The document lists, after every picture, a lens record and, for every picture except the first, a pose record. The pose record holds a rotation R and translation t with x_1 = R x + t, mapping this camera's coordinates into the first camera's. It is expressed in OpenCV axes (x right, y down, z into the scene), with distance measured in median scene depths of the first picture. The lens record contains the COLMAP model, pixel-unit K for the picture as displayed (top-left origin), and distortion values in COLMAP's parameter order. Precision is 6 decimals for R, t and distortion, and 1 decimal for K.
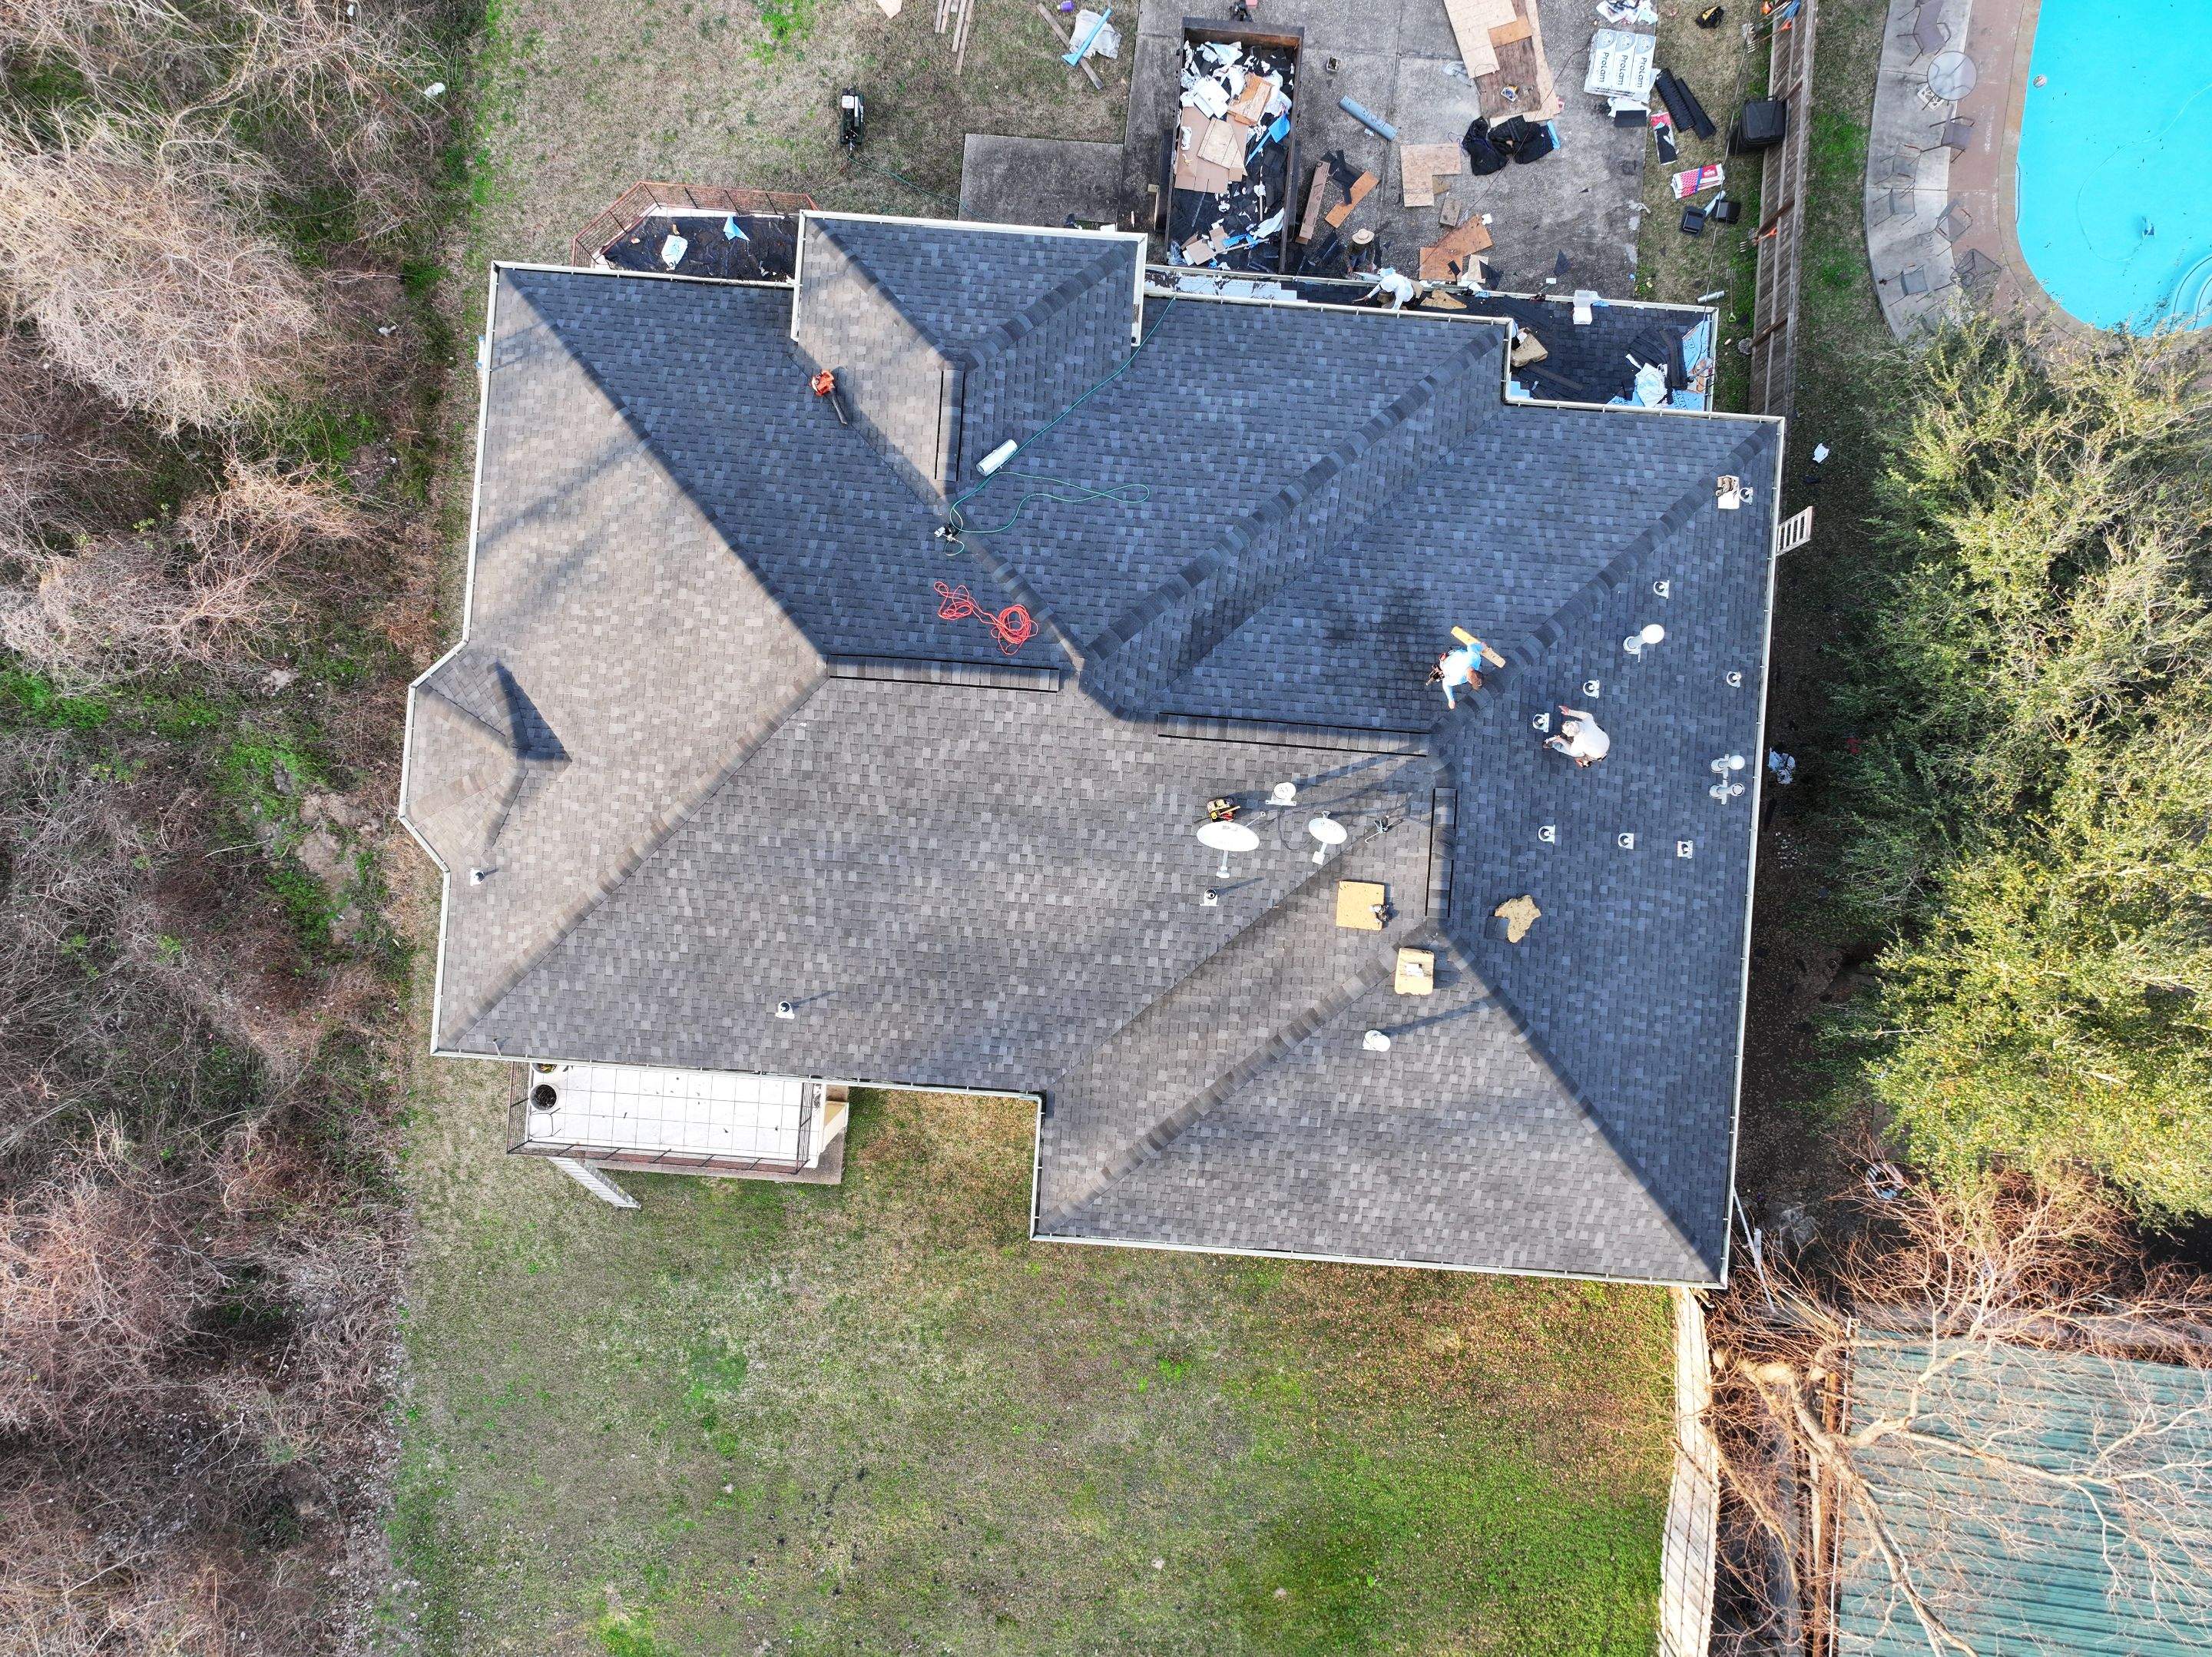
lens RADIAL K [[1560.7, 0, 1104.0], [0, 1560.7, 816.1], [0, 0, 1]] dist [-0.001125, 0.018372]
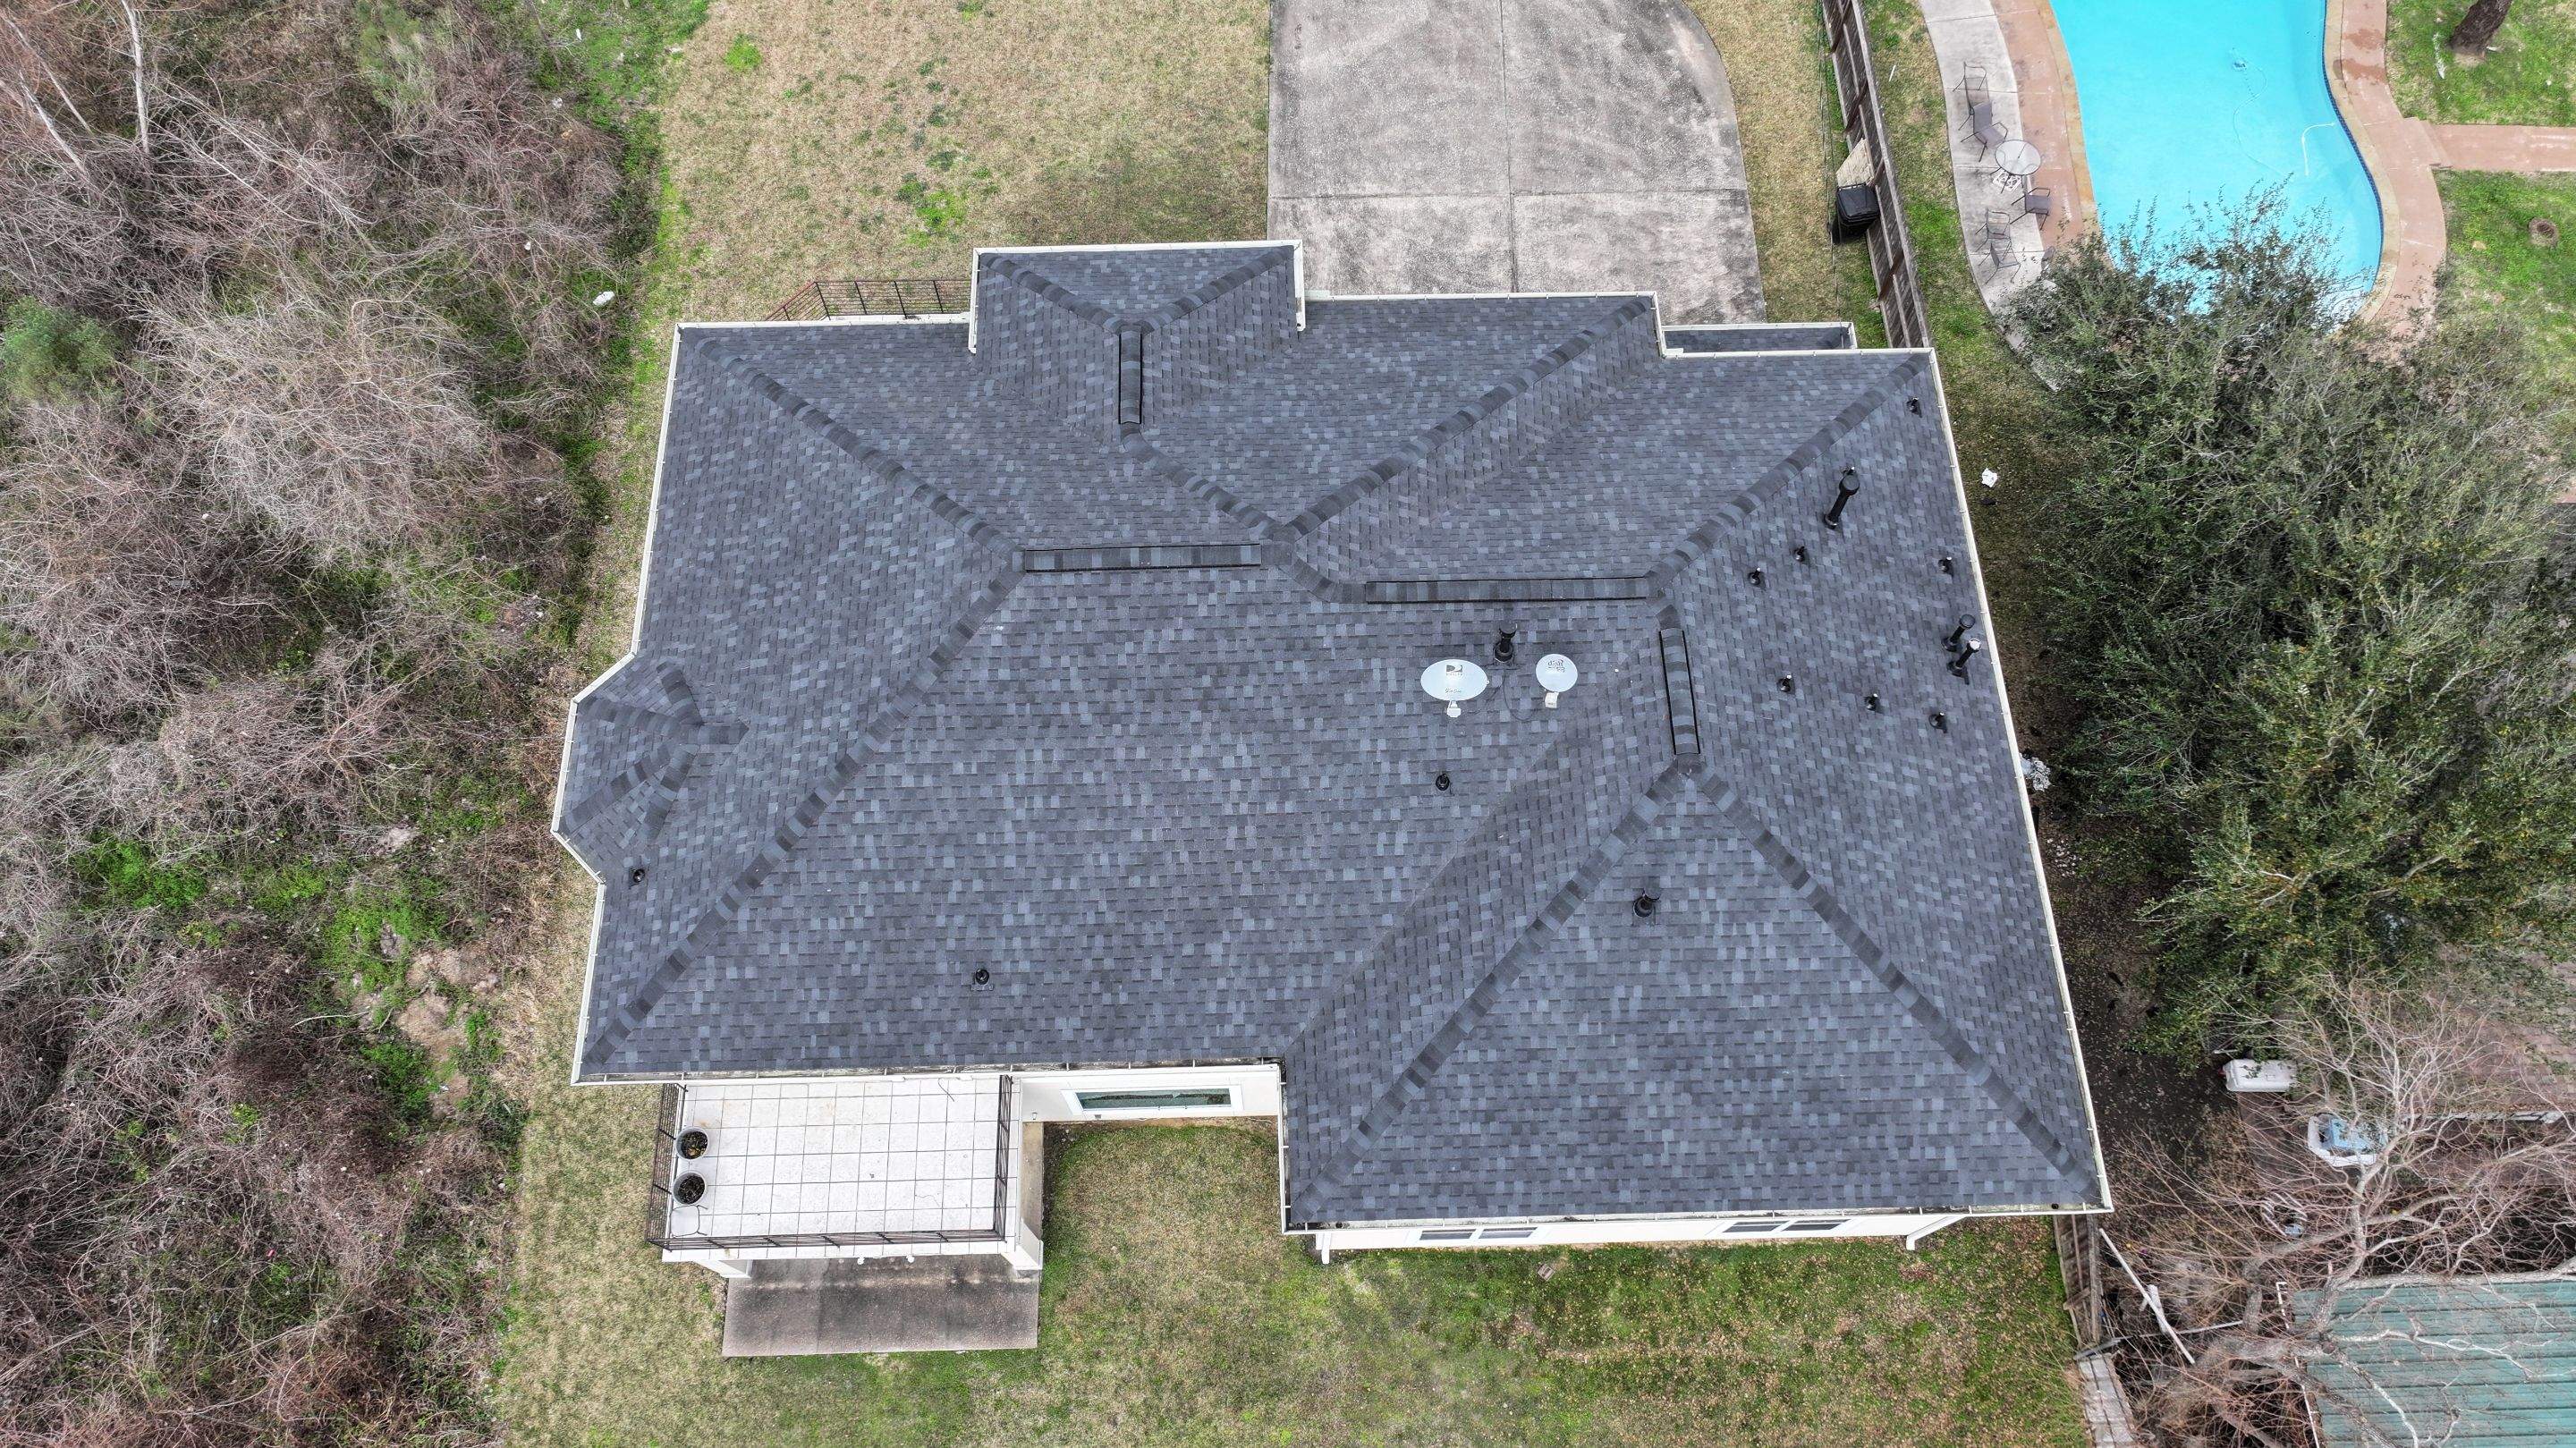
lens RADIAL K [[1819.5, 0, 1283.5], [0, 1819.5, 707.7], [0, 0, 1]] dist [0.001862, 0.010054]
pose [[0.995334, -0.088532, 0.038376, -0.059872], [0.096491, 0.911533, -0.399746, 0.408018], [0.000410, 0.401584, 0.915822, -0.006369]]
